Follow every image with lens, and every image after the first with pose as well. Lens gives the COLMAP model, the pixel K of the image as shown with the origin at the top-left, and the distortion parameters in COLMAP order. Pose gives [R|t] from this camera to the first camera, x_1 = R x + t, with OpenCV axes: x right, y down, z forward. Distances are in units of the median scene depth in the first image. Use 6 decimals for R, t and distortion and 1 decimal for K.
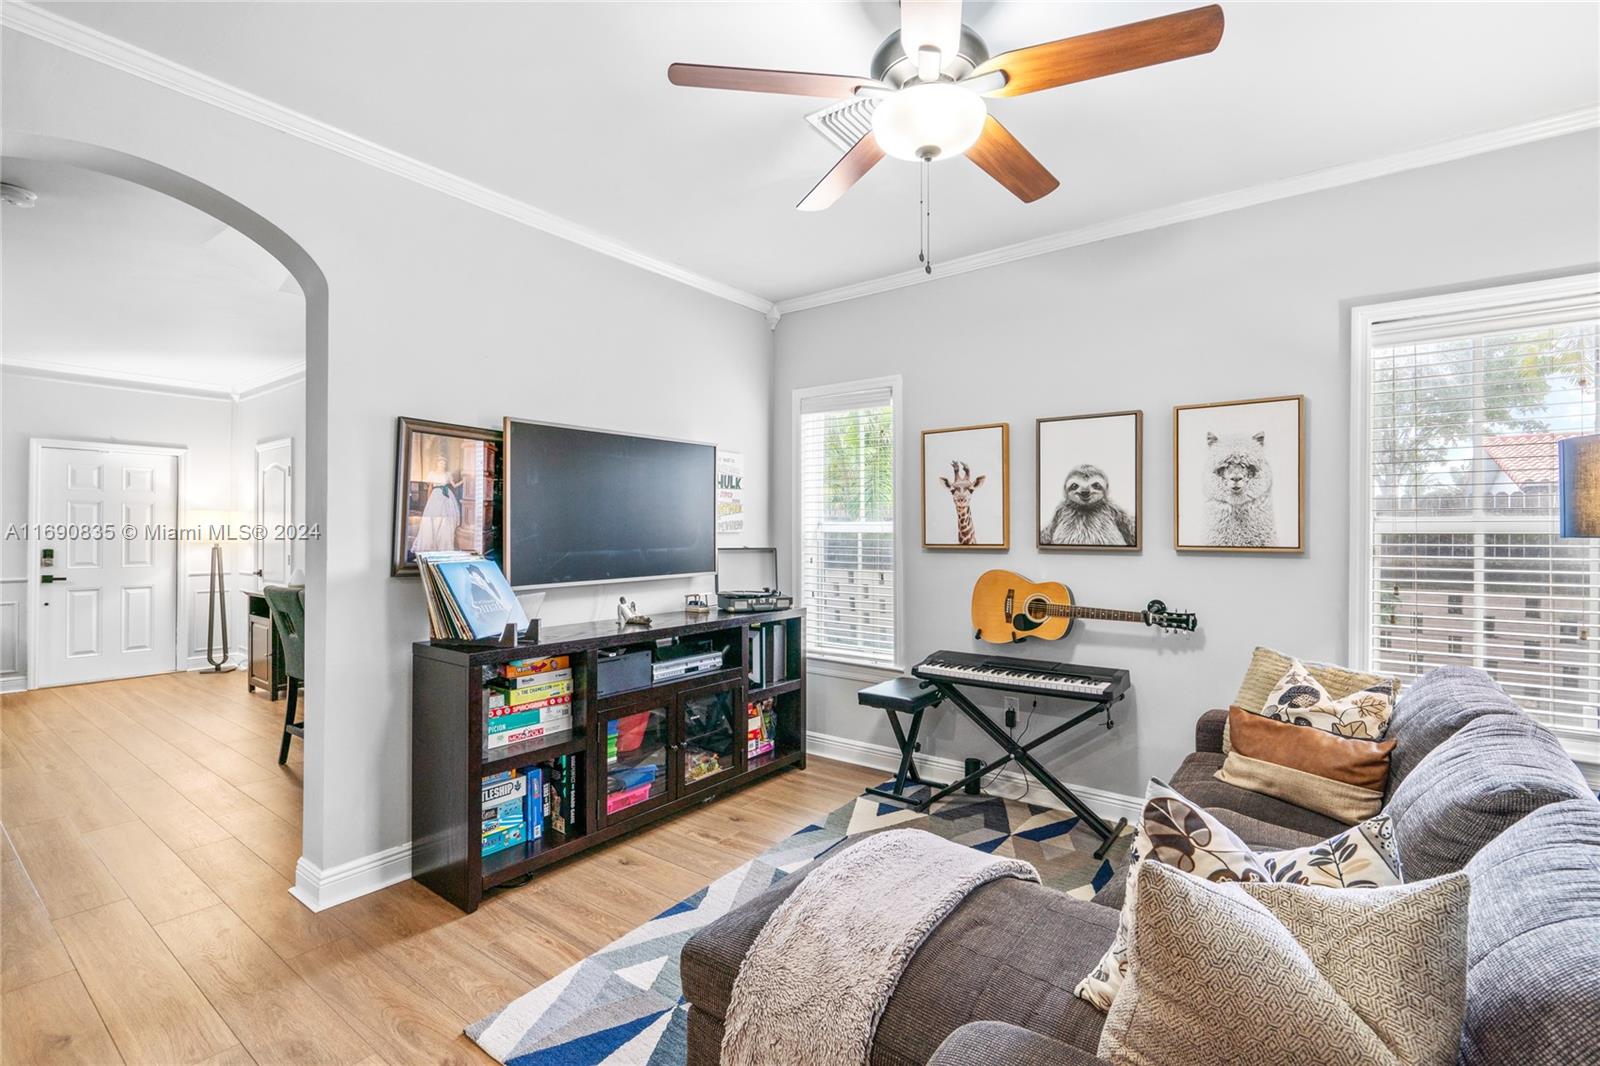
lens RADIAL K [[733.9, 0, 790.9], [0, 733.9, 530.1], [0, 0, 1]] dist [-0.000897, 0.000752]
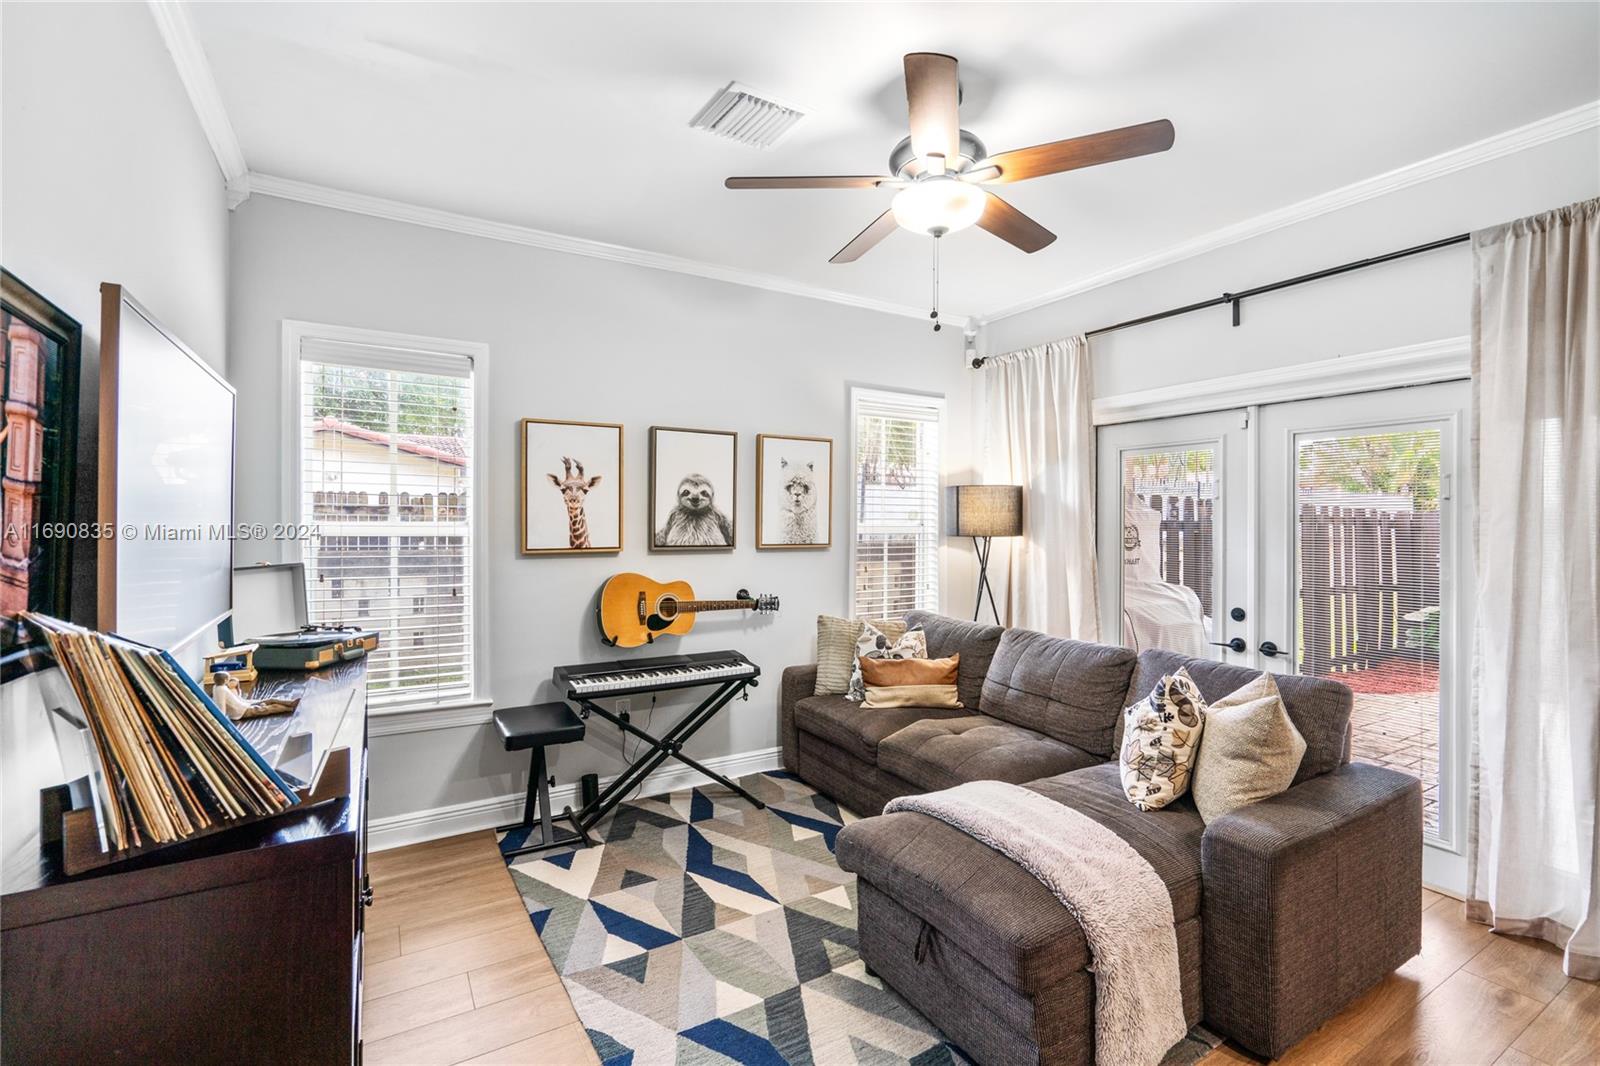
lens RADIAL K [[733.9, 0, 799.3], [0, 733.9, 524.1], [0, 0, 1]] dist [-0.000897, 0.000752]
pose [[0.366975, -0.001120, 0.930230, -0.577276], [-0.003104, 0.999992, 0.002429, -0.015641], [-0.930226, -0.003779, 0.366968, 0.438036]]
